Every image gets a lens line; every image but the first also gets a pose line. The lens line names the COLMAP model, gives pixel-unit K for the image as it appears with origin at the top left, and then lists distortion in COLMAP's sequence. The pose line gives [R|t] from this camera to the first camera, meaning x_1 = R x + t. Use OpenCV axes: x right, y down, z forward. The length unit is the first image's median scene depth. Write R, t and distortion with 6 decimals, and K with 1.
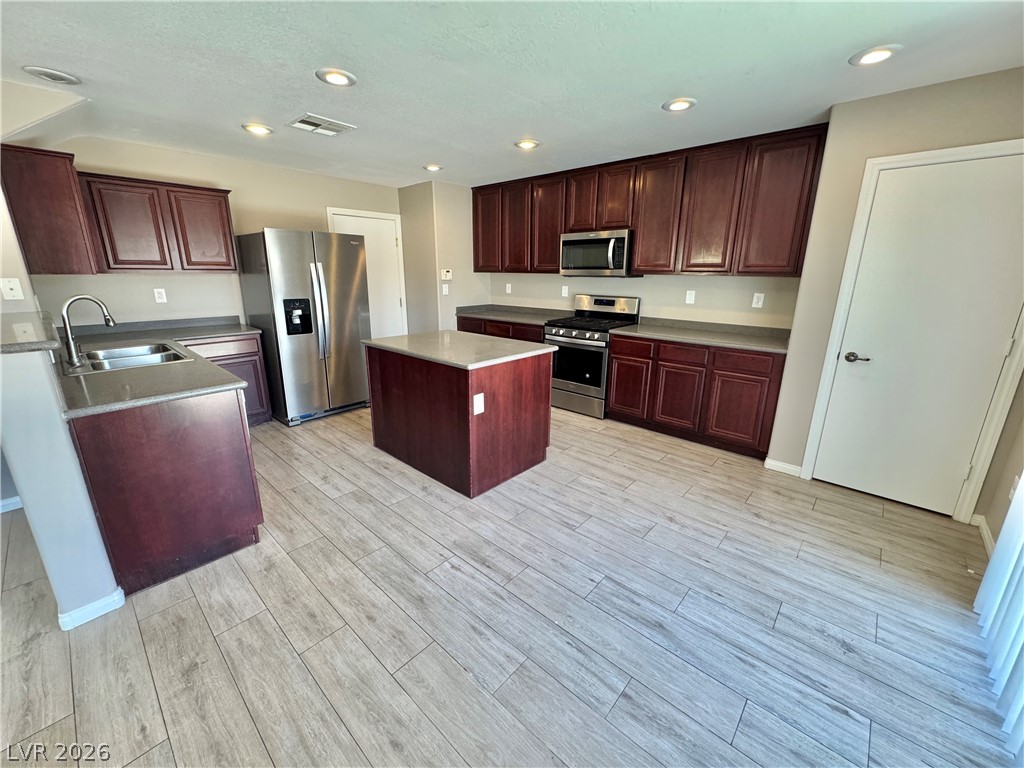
lens RADIAL K [[410.0, 0, 512.0], [0, 410.0, 384.0], [0, 0, 1]] dist [-0.002305, -0.000549]
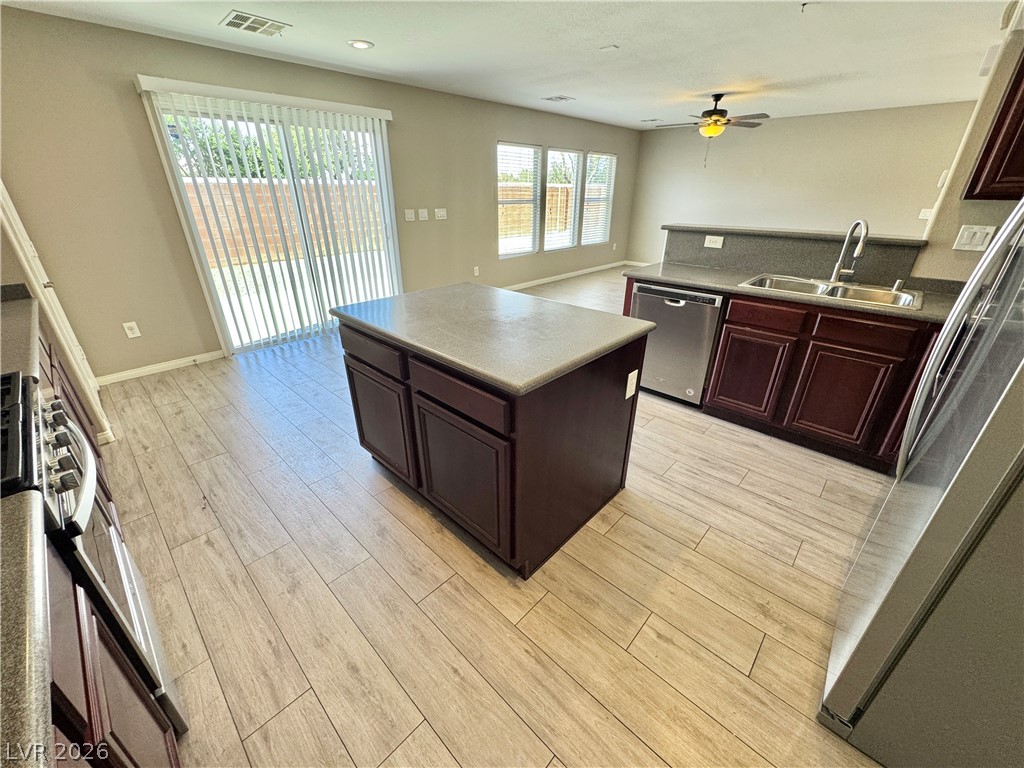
lens RADIAL K [[410.0, 0, 512.0], [0, 410.0, 384.0], [0, 0, 1]] dist [-0.002305, -0.000549]
pose [[-0.999725, -0.018334, 0.014631, -0.227548], [-0.004258, 0.755234, 0.655441, -0.510035], [-0.023066, 0.655199, -0.755104, 1.842678]]
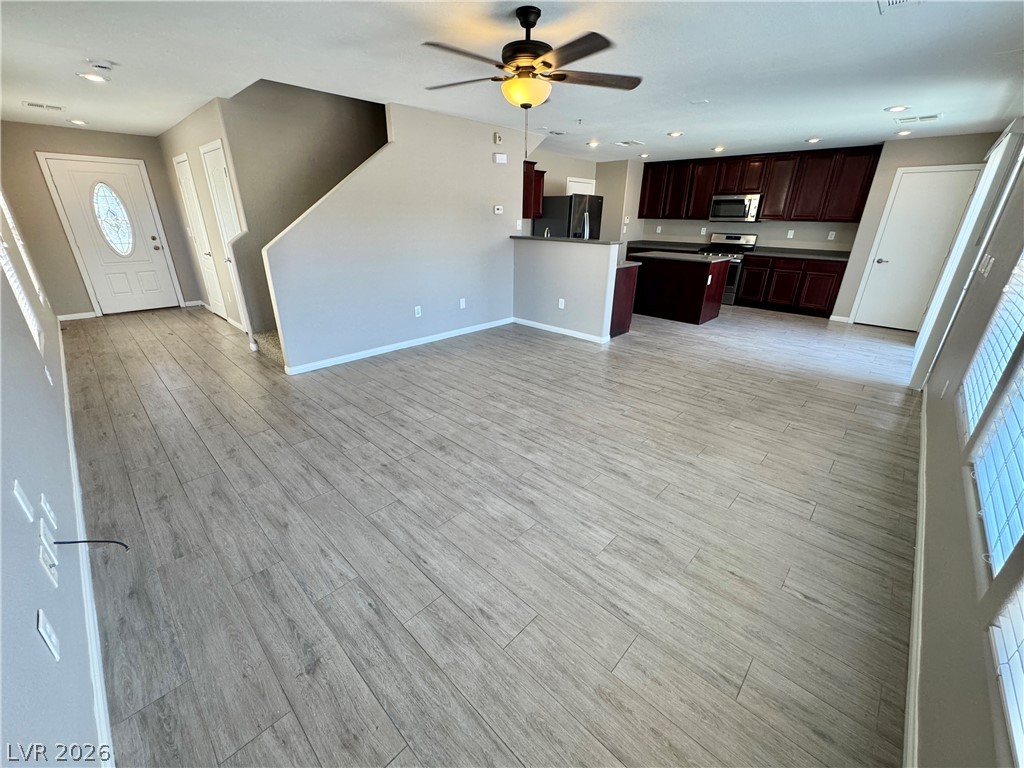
lens RADIAL K [[410.0, 0, 512.0], [0, 410.0, 384.0], [0, 0, 1]] dist [-0.002305, -0.000549]
pose [[0.999700, 0.014586, -0.019669, -1.097139], [-0.012128, 0.992730, 0.119751, 0.354395], [0.021273, -0.119476, 0.992609, -1.305890]]
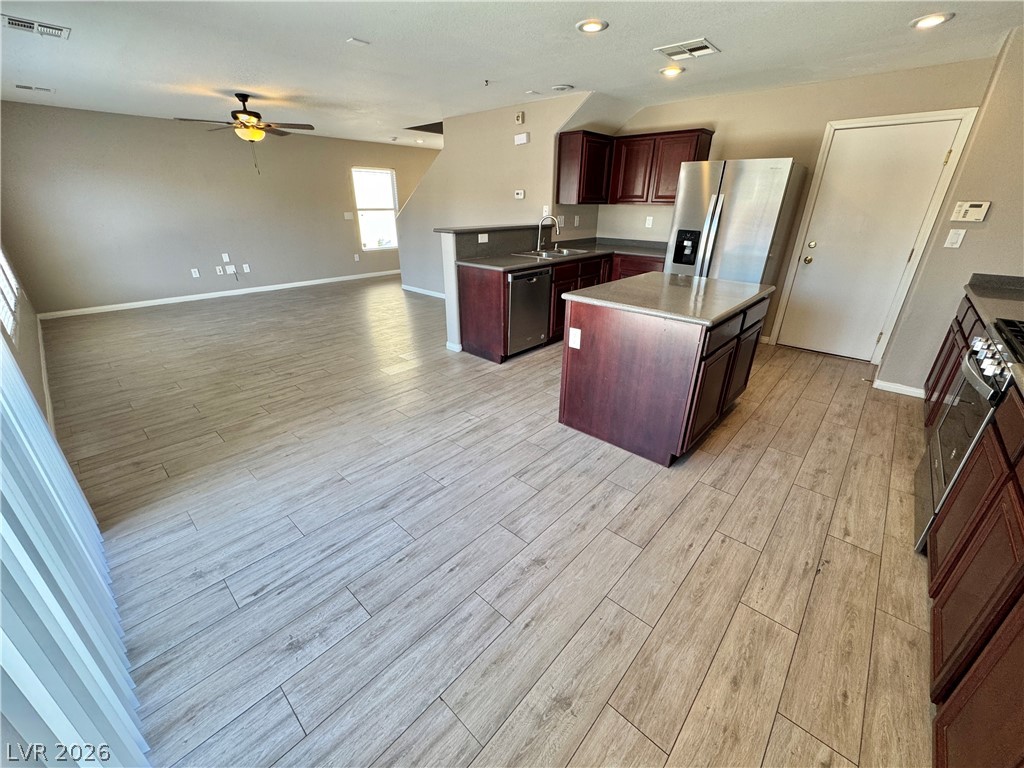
lens RADIAL K [[410.0, 0, 512.0], [0, 410.0, 384.0], [0, 0, 1]] dist [-0.002305, -0.000549]
pose [[-0.004085, 0.400385, -0.916338, 0.879561], [-0.274406, 0.880721, 0.386046, -0.197686], [0.961605, 0.253026, 0.106271, 0.764128]]
